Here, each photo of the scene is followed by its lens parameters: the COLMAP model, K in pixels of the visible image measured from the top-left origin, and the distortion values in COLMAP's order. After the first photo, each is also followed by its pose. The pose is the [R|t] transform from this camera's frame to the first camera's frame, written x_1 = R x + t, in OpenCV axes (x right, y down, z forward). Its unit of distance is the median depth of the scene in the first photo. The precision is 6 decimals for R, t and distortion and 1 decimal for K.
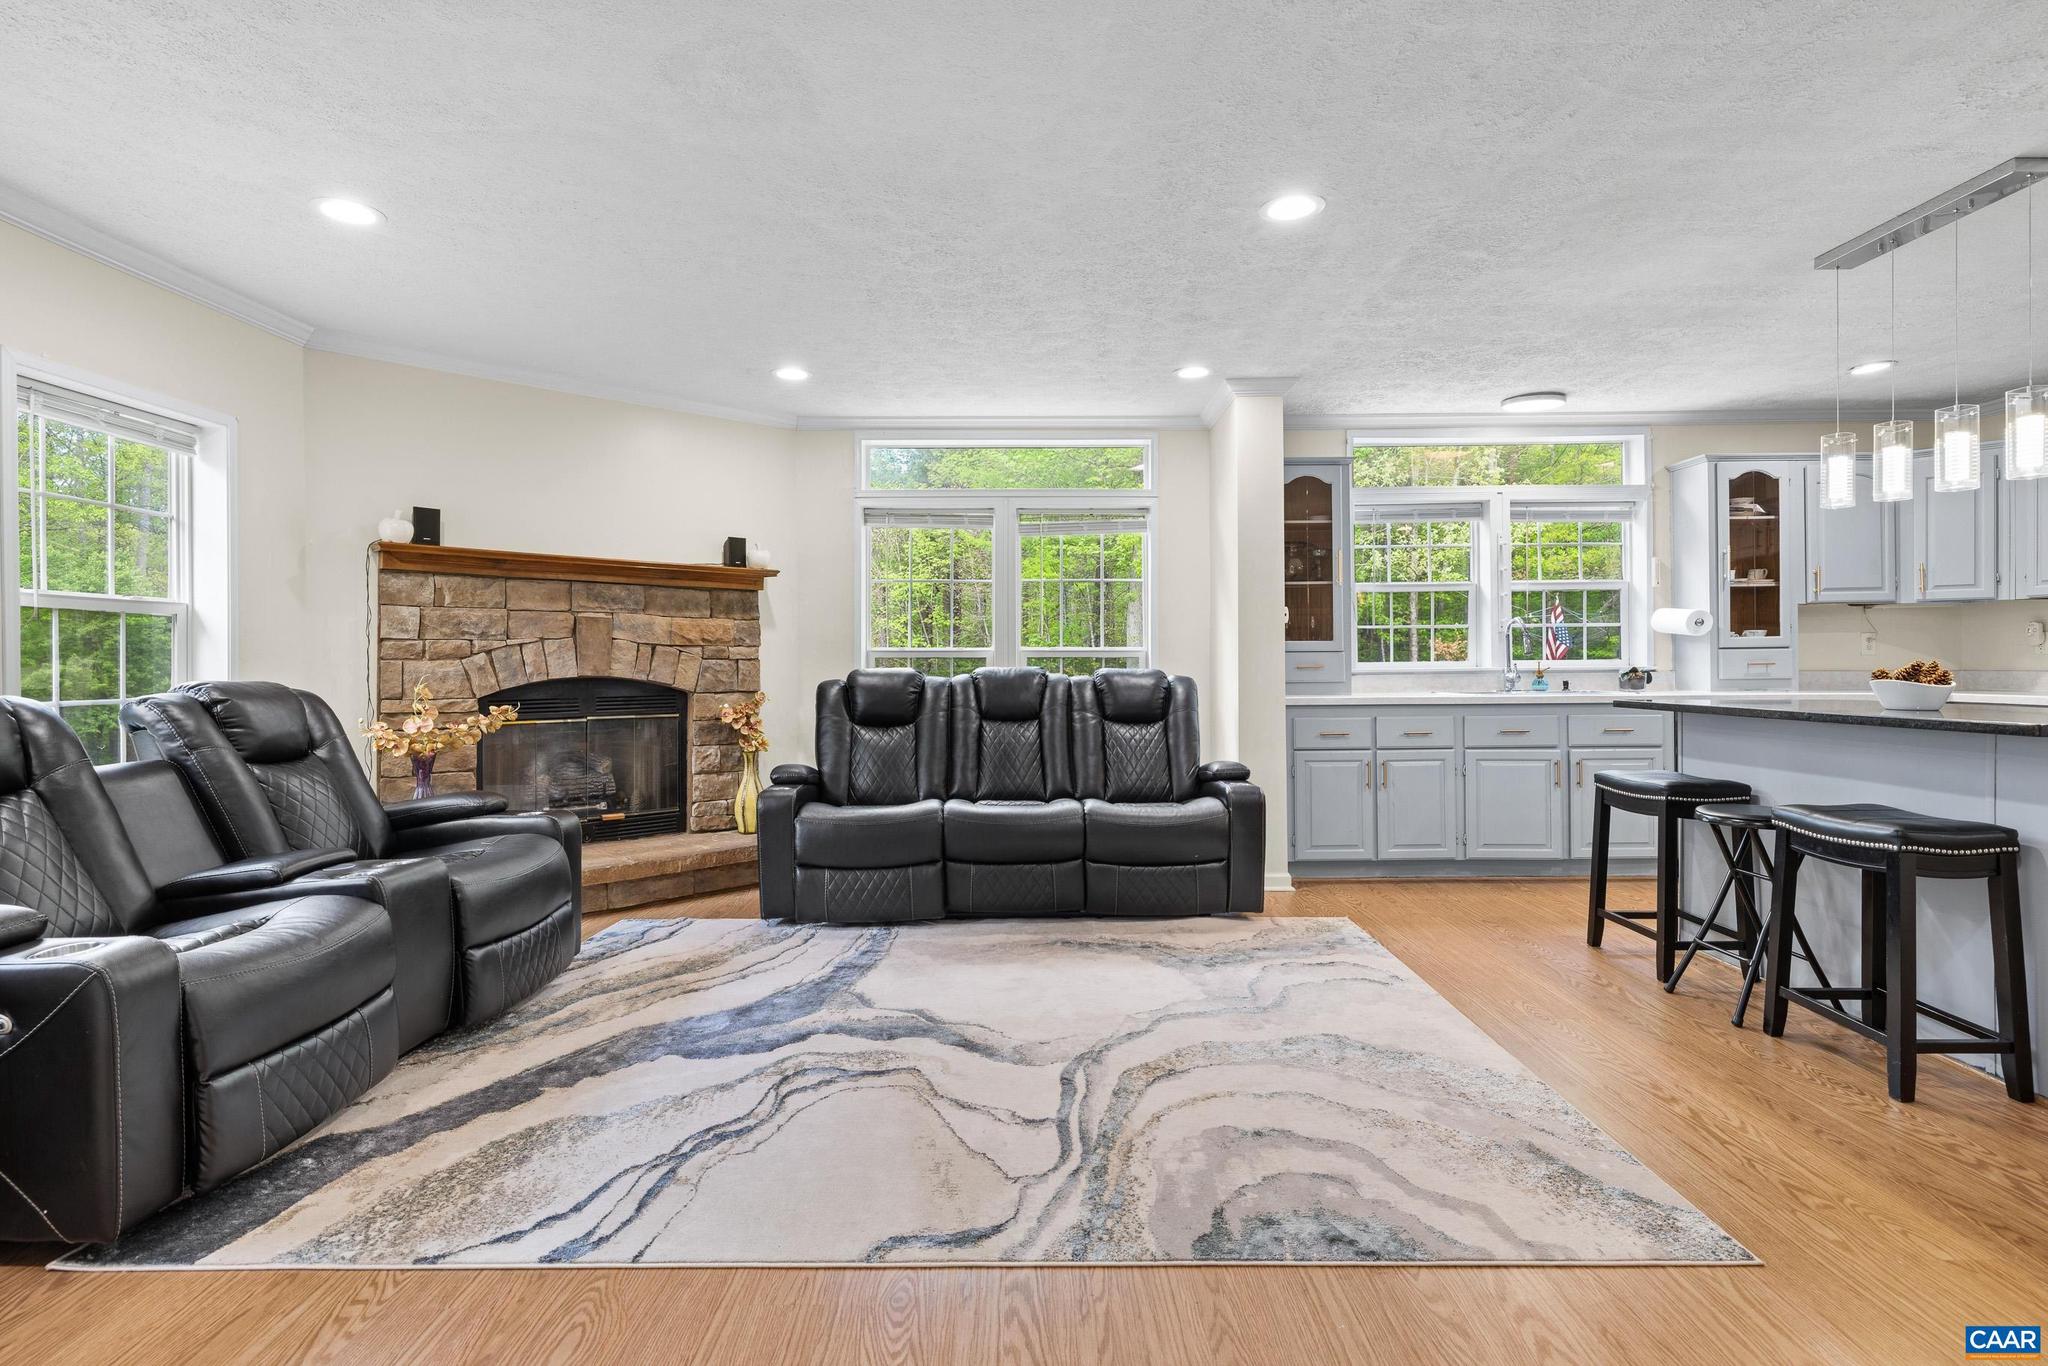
lens RADIAL K [[999.3, 0, 1026.3], [0, 999.3, 665.4], [0, 0, 1]] dist [-0.003486, 0.002168]
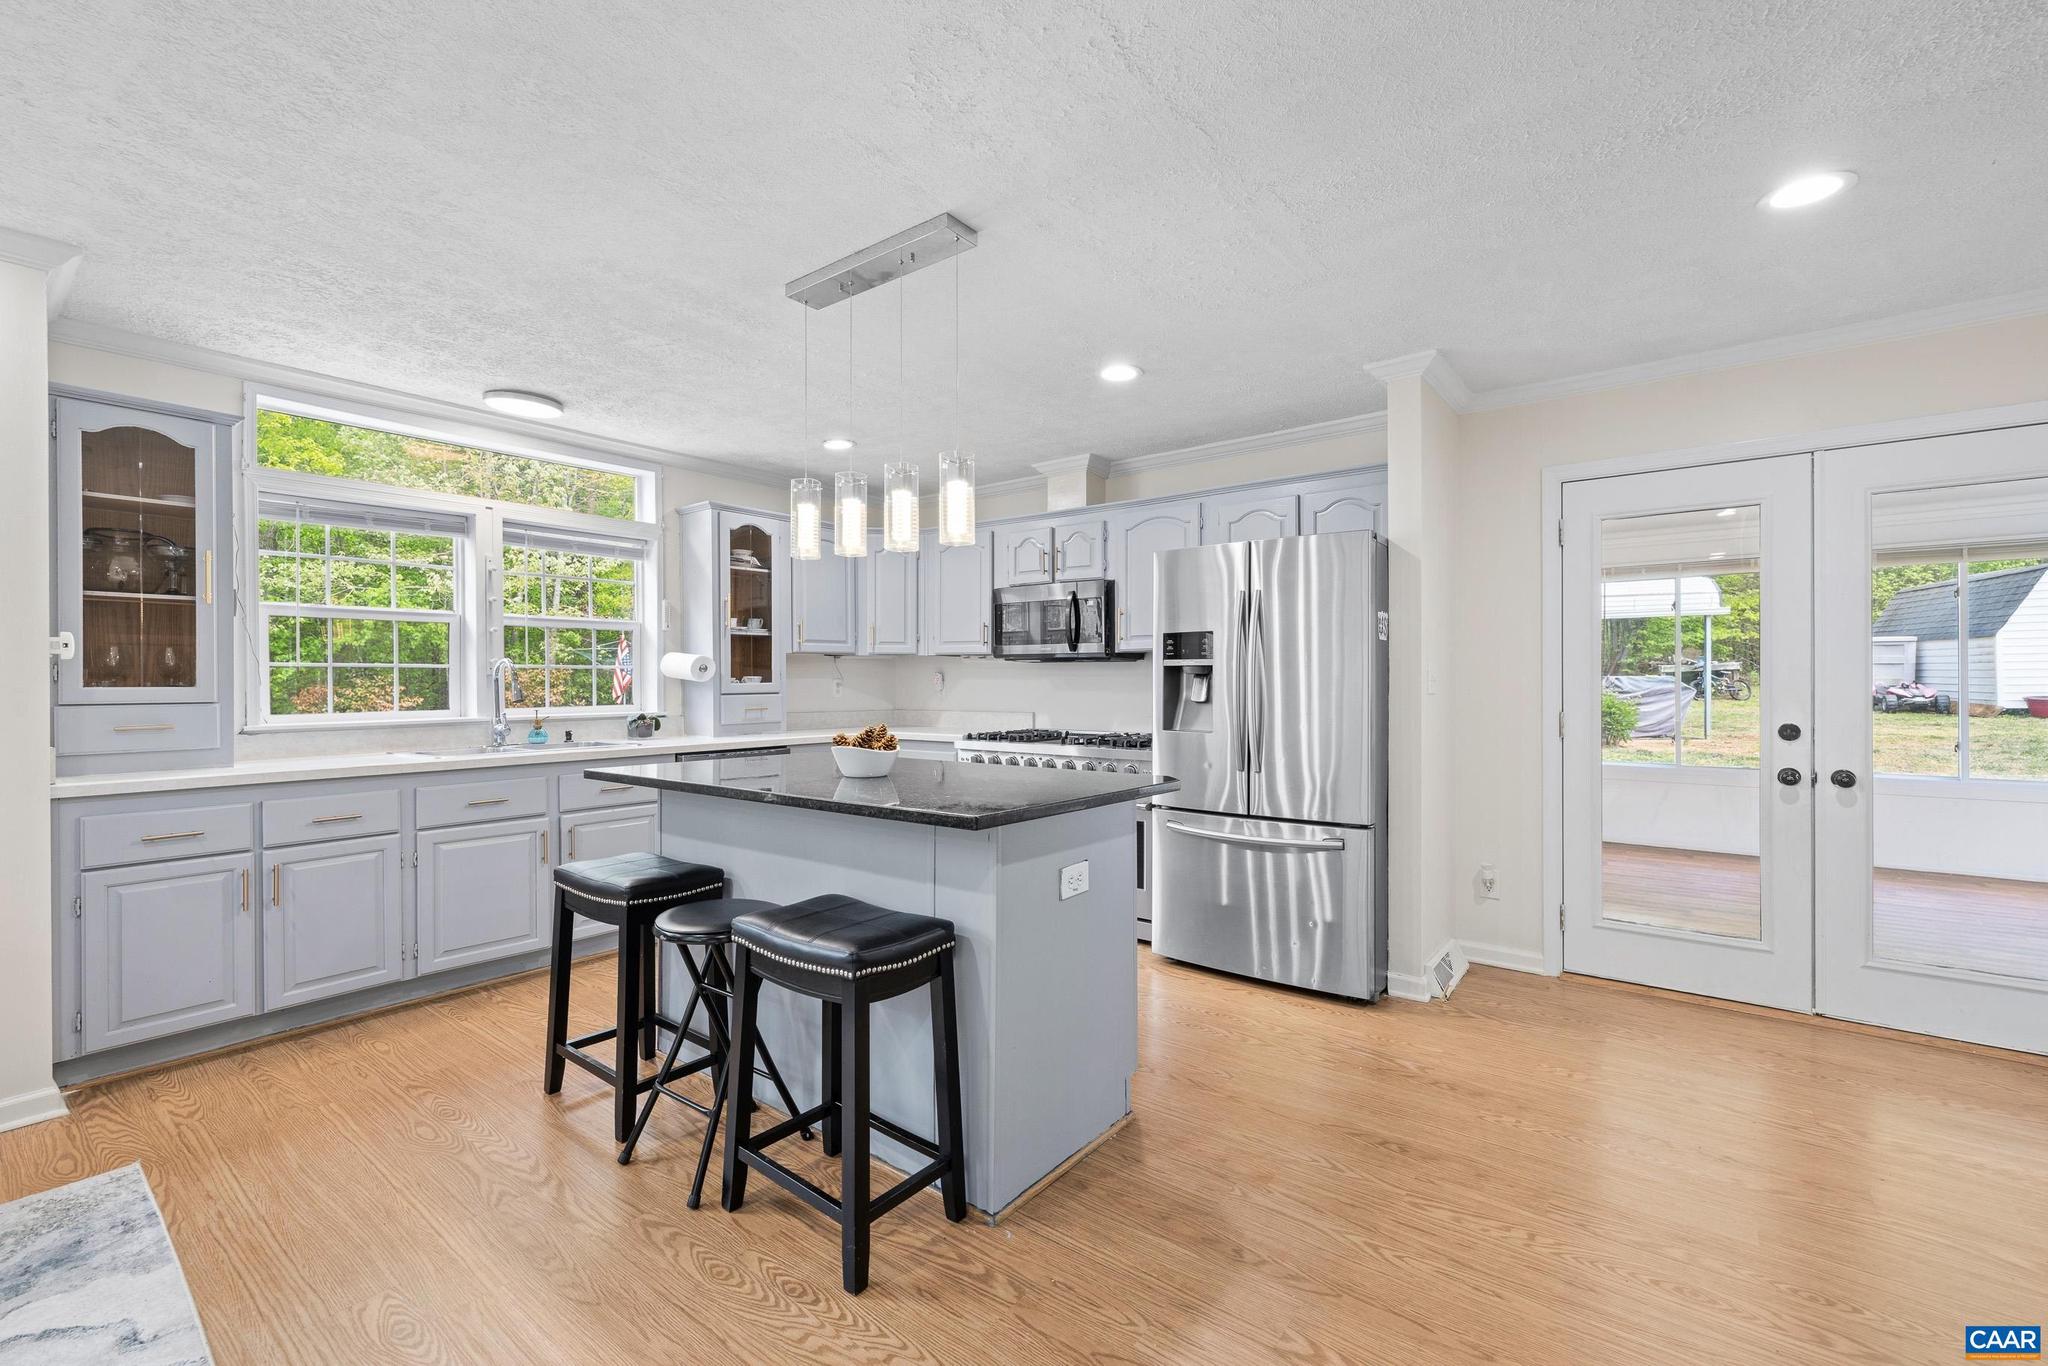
lens RADIAL K [[861.7, 0, 1025.9], [0, 861.7, 681.1], [0, 0, 1]] dist [0.001207, 0.001094]
pose [[0.614182, 0.005699, 0.789144, 0.213014], [0.000848, 0.999969, -0.007881, -0.025910], [-0.789164, 0.005509, 0.614158, 0.240234]]
